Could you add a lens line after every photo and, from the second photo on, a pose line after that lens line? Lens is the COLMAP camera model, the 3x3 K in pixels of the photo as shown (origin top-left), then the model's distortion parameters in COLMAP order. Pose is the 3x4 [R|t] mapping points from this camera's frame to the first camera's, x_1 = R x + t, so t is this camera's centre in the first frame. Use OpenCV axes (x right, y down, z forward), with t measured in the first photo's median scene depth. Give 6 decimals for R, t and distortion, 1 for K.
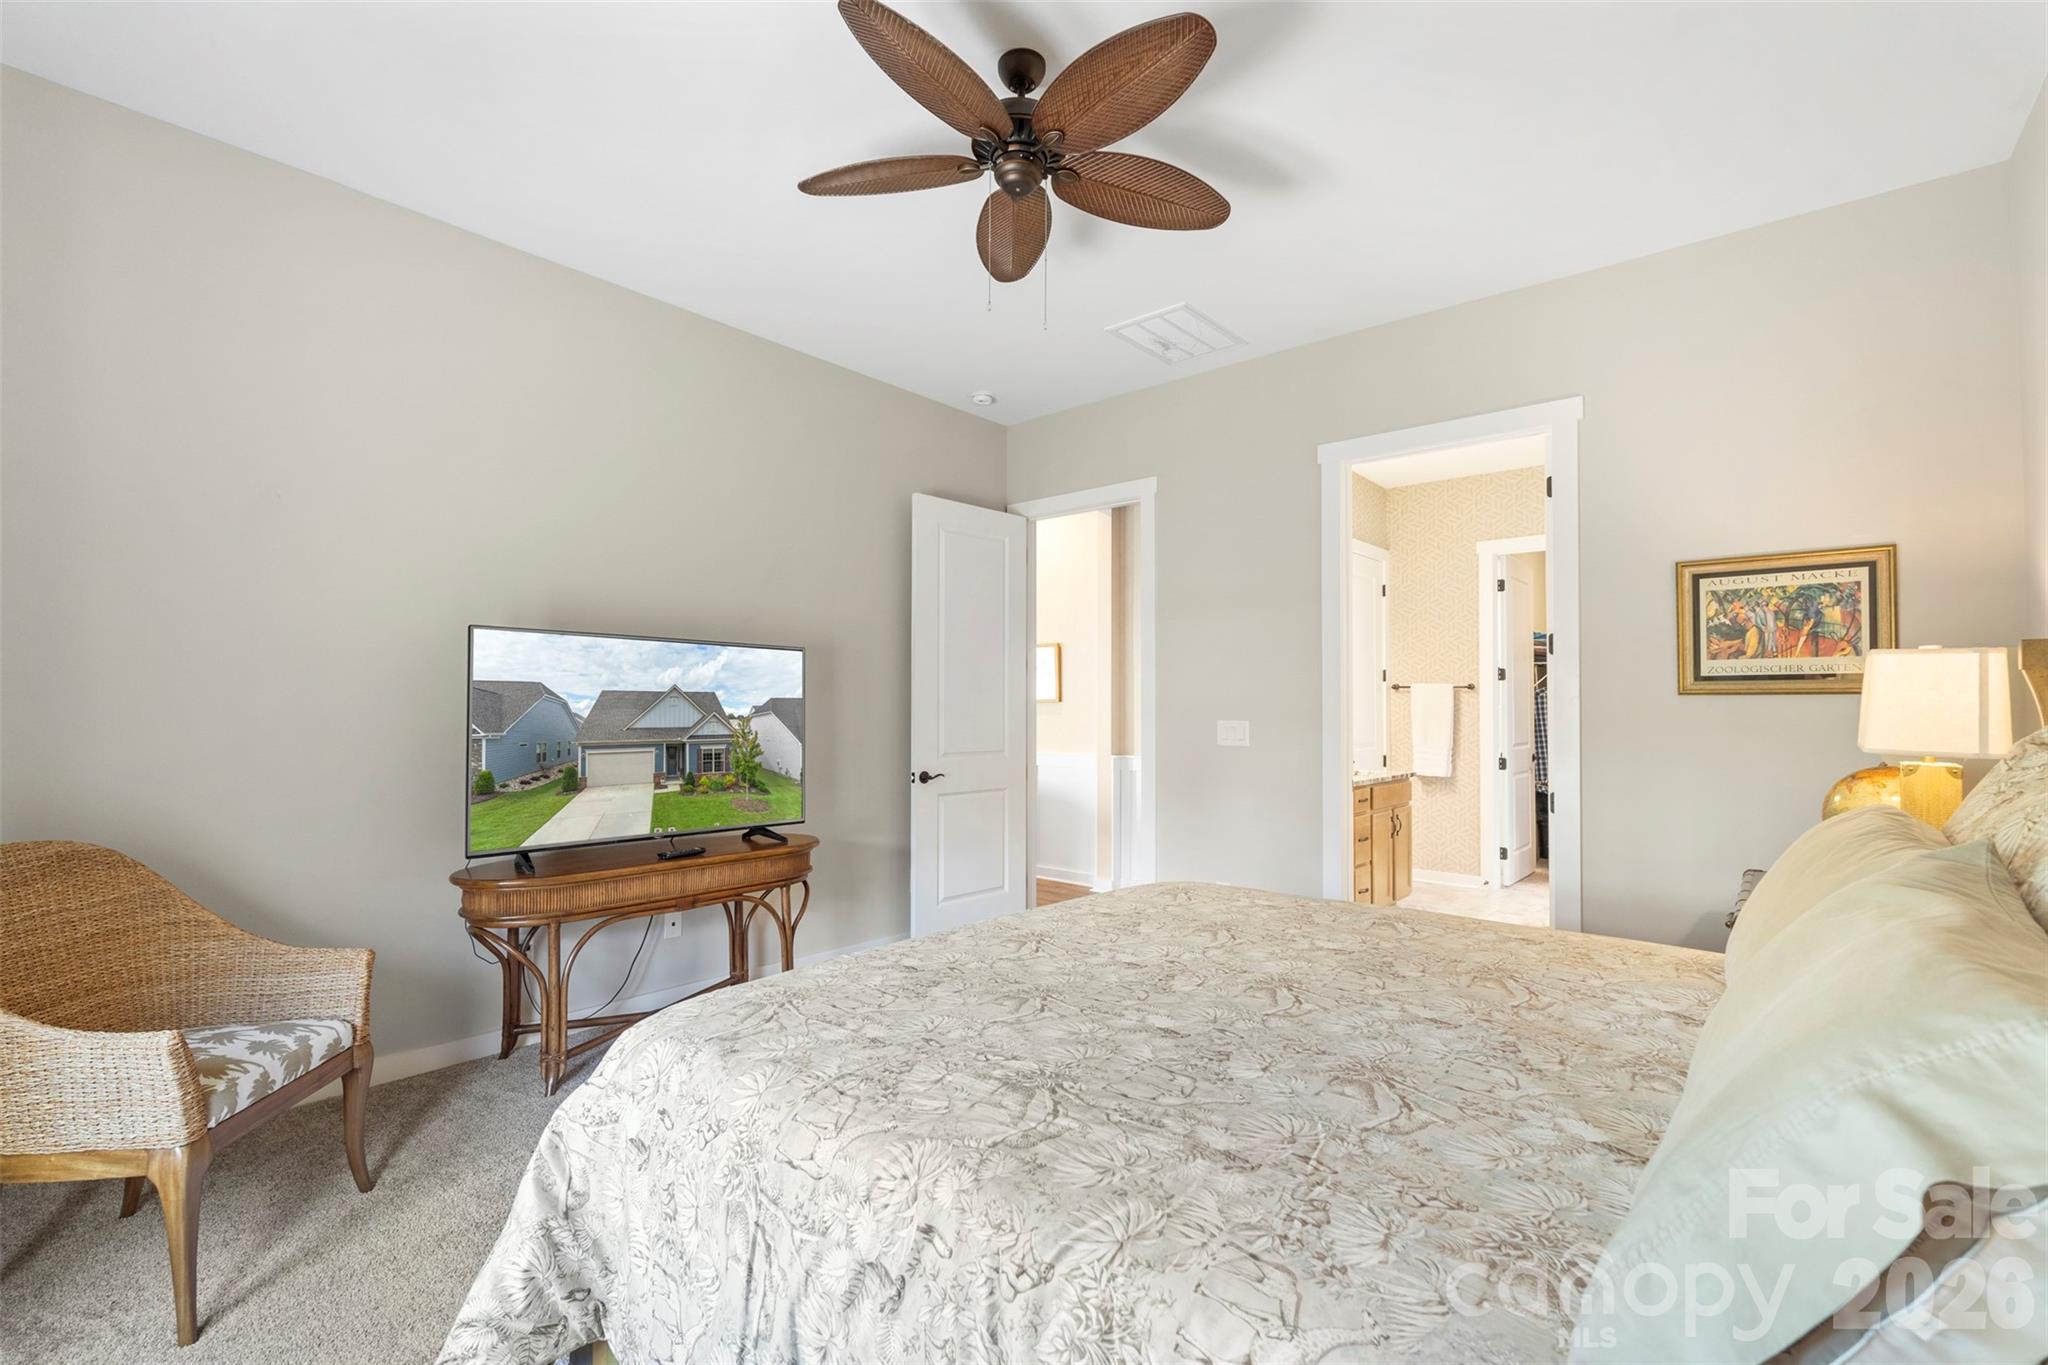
lens RADIAL K [[925.3, 0, 1020.3], [0, 925.3, 688.9], [0, 0, 1]] dist [-0.001439, 0.000175]
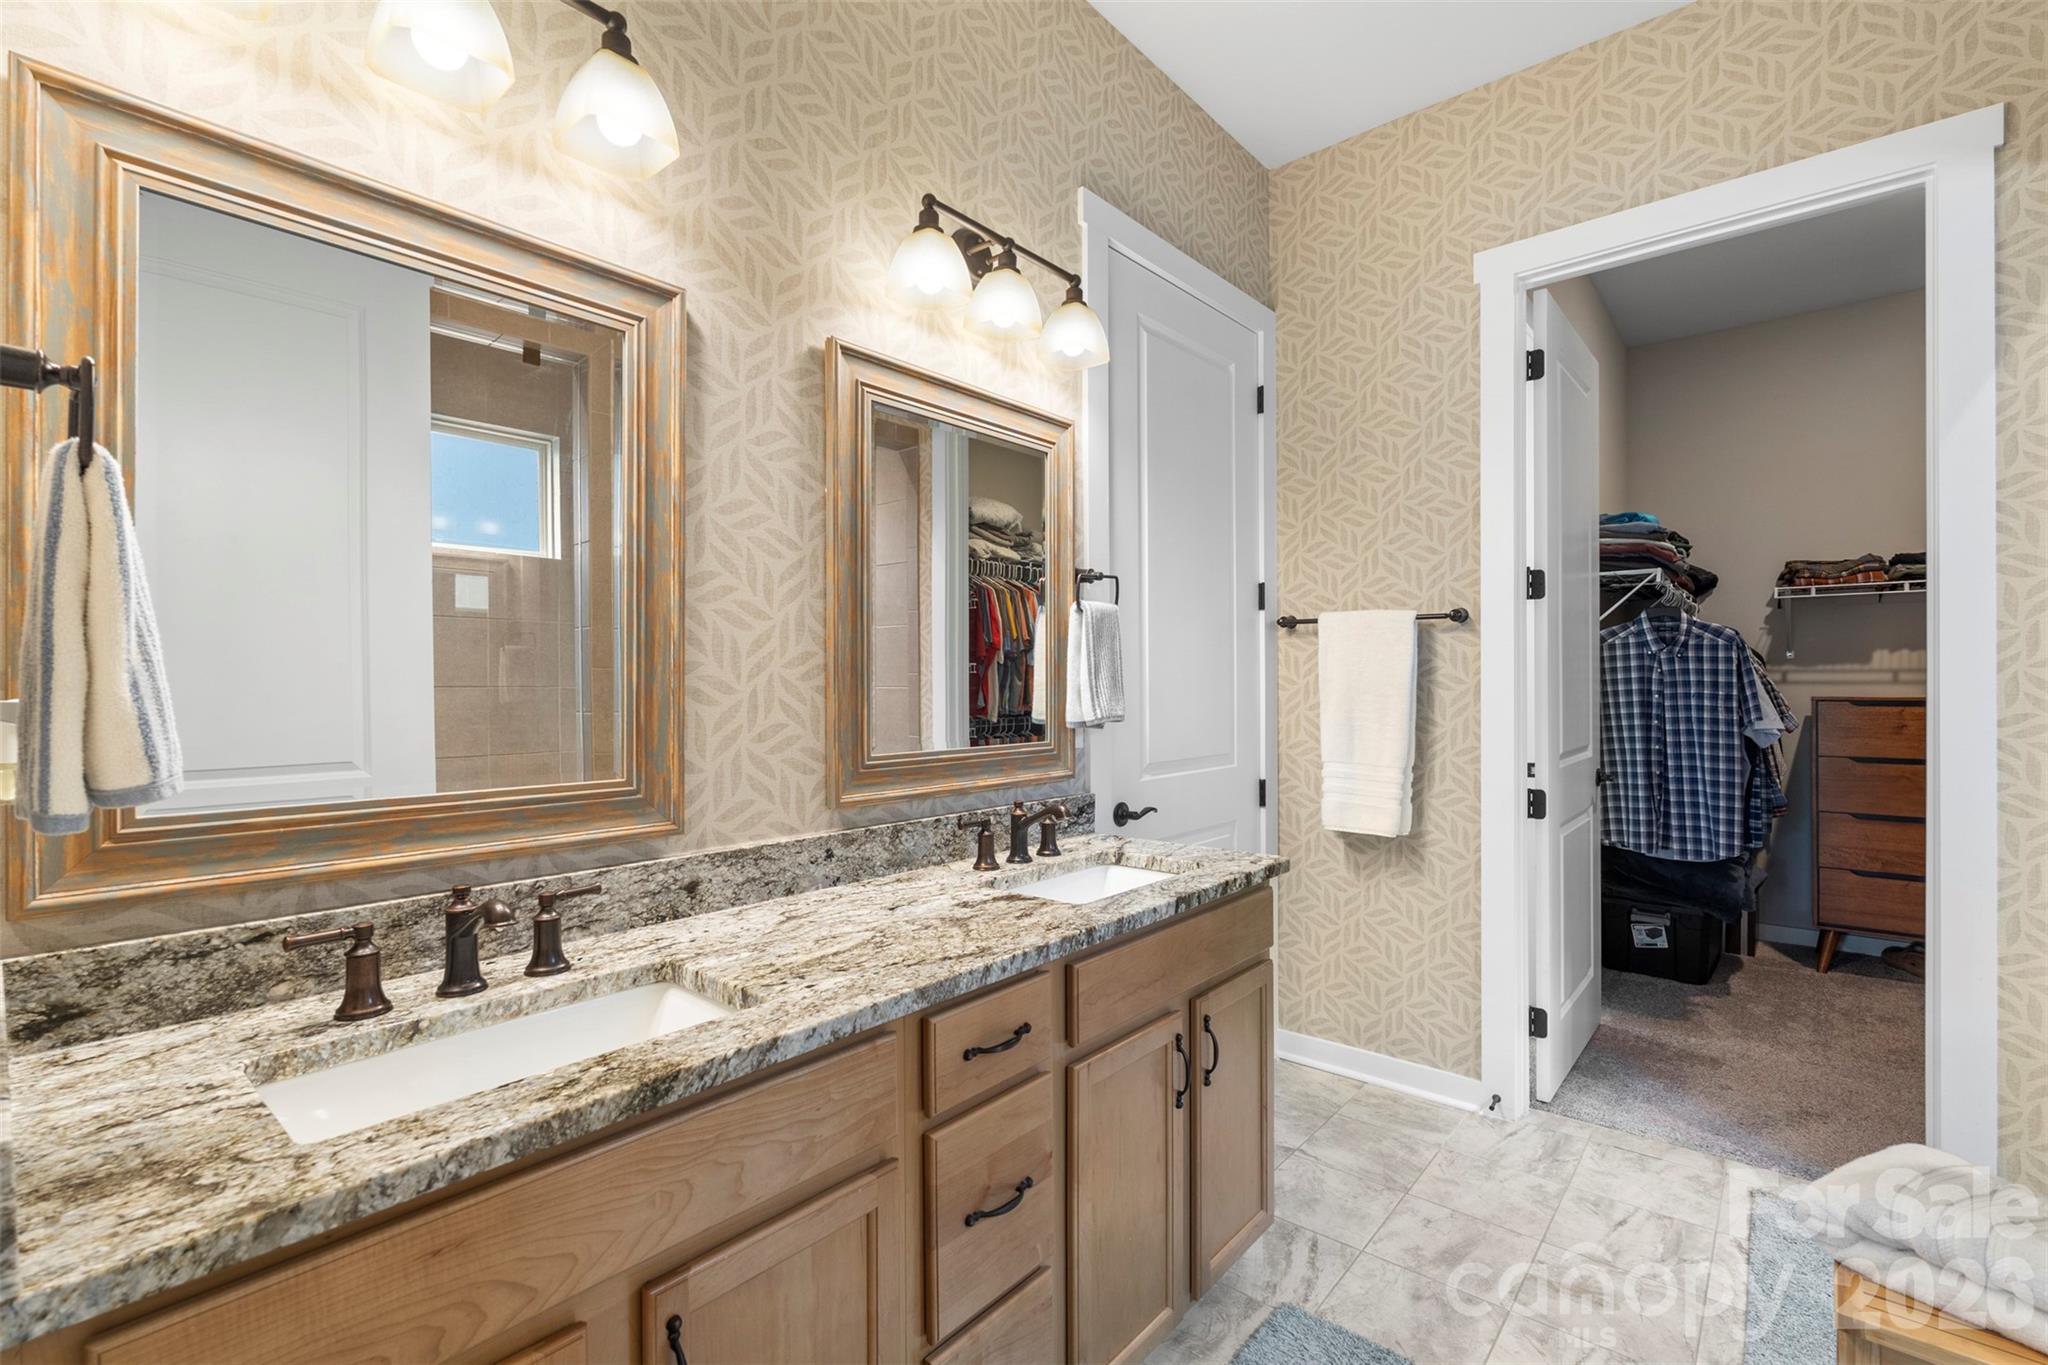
lens RADIAL K [[925.3, 0, 1027.1], [0, 925.3, 682.3], [0, 0, 1]] dist [-0.001439, 0.000175]
pose [[0.999947, -0.001398, 0.010233, 0.291724], [0.001298, 0.999952, 0.009757, 0.022448], [-0.010247, -0.009743, 0.999900, 0.592823]]
